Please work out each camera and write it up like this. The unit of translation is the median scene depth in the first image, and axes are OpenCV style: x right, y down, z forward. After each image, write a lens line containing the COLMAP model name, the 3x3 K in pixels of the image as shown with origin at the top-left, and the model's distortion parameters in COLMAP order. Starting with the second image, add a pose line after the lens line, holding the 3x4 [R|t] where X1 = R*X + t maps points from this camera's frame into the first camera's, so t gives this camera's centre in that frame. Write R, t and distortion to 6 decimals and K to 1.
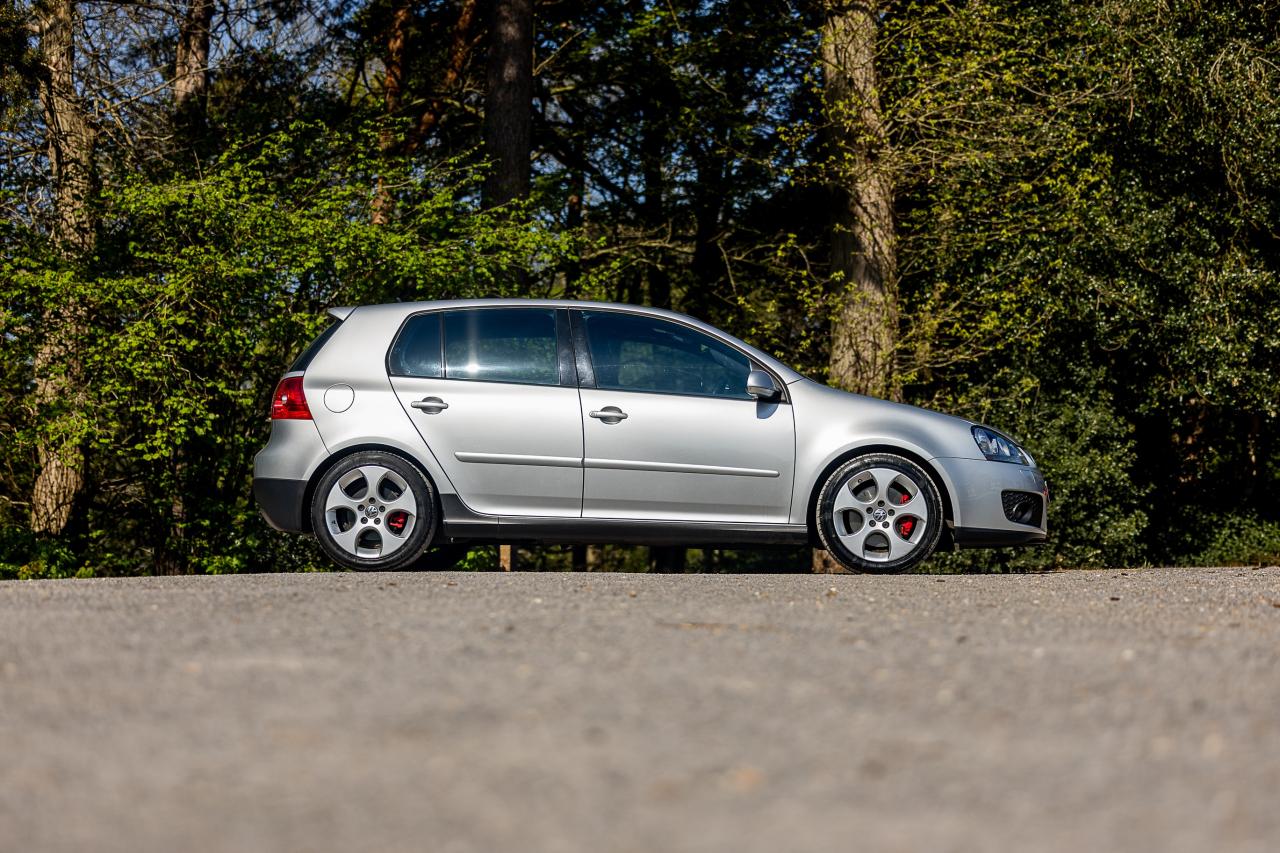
lens RADIAL K [[2597.0, 0, 640.0], [0, 2597.0, 426.5], [0, 0, 1]] dist [0.045648, -0.133438]
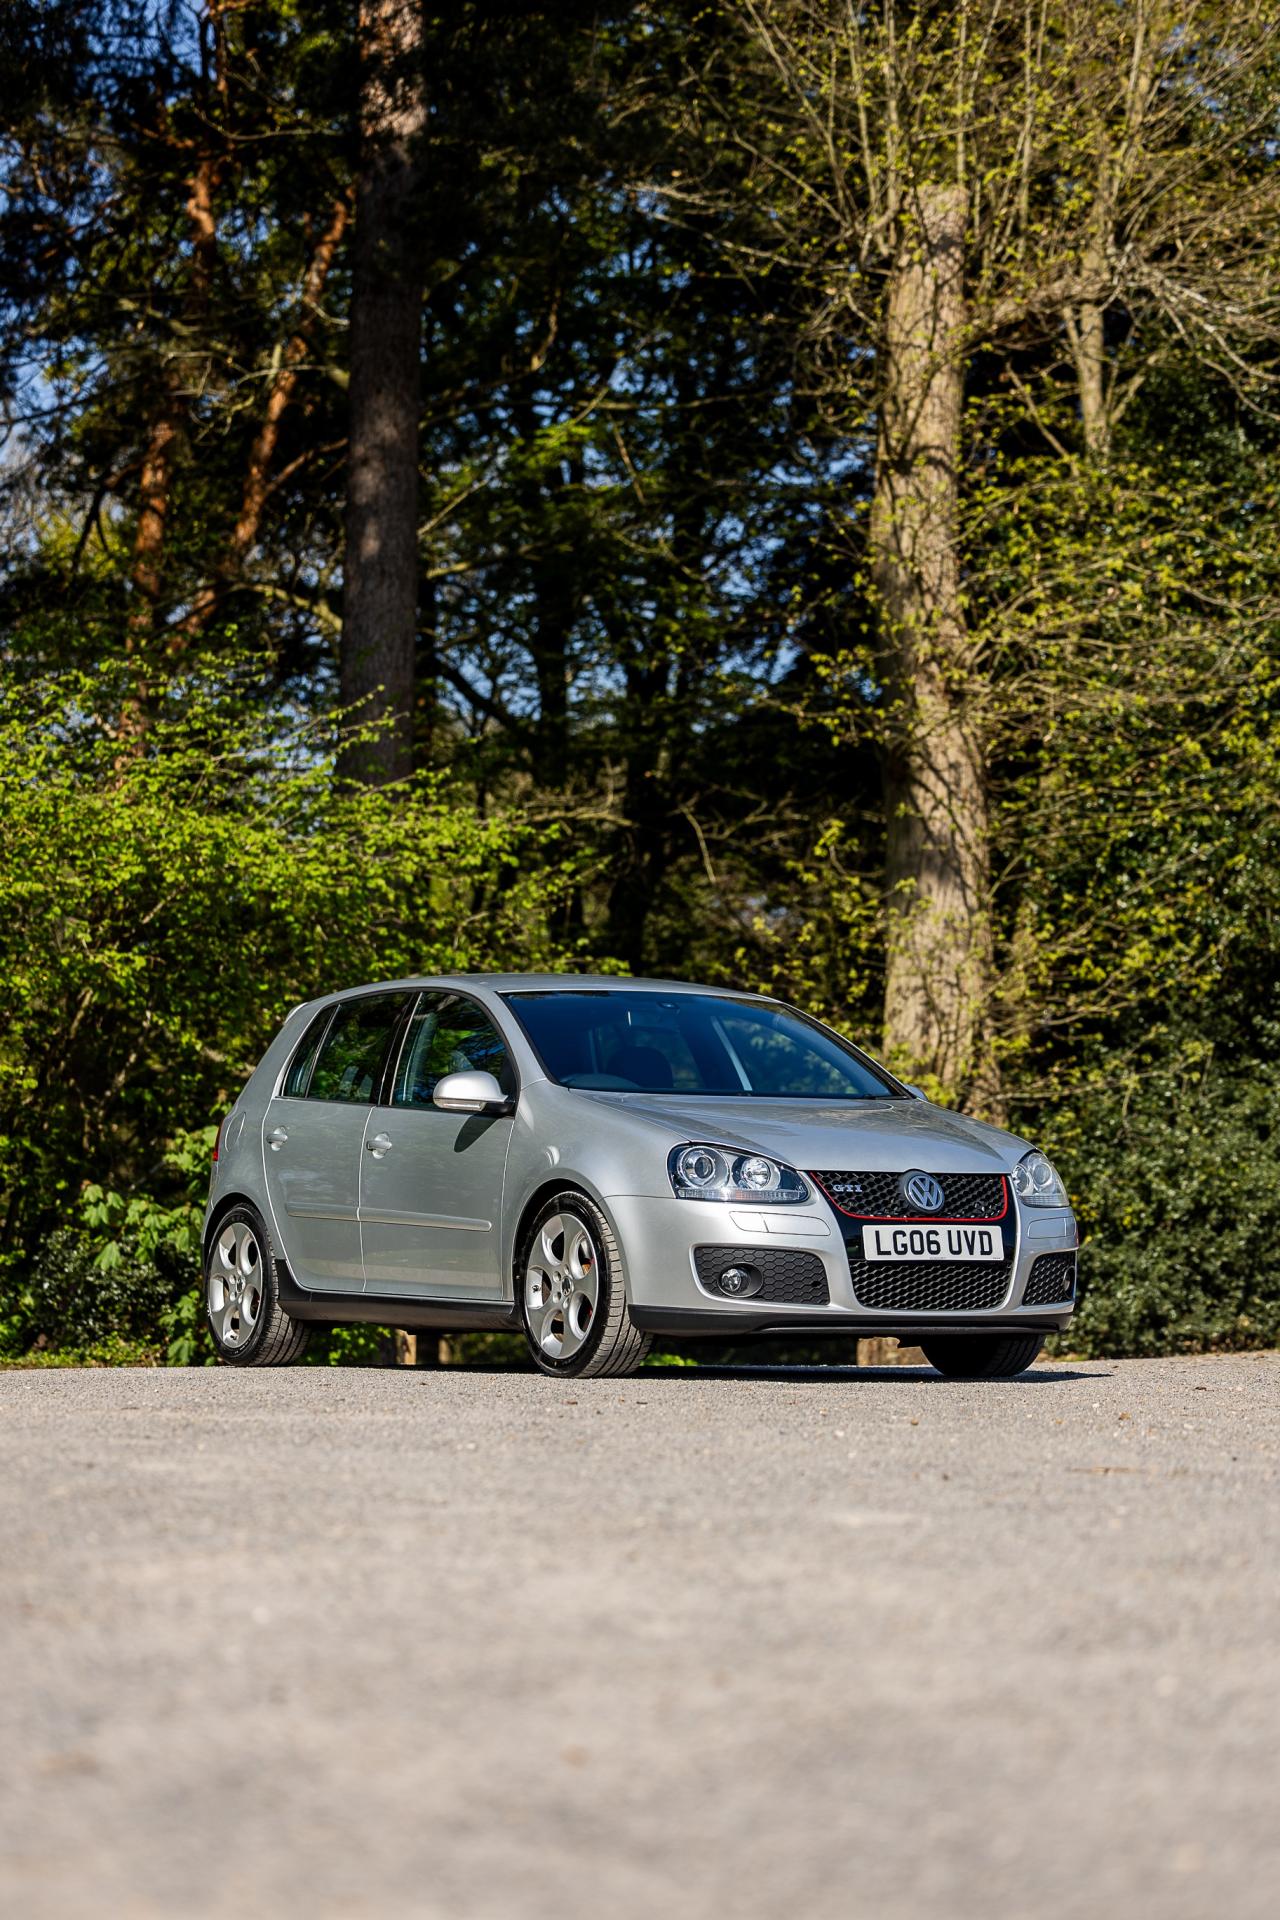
lens RADIAL K [[4473.4, 0, 640.0], [0, 4473.4, 960.0], [0, 0, 1]] dist [-0.001161, -0.129097]
pose [[0.999188, 0.003950, 0.040093, -0.032814], [-0.002912, 0.999660, -0.025915, -0.009695], [-0.040181, 0.025777, 0.998860, -0.102196]]
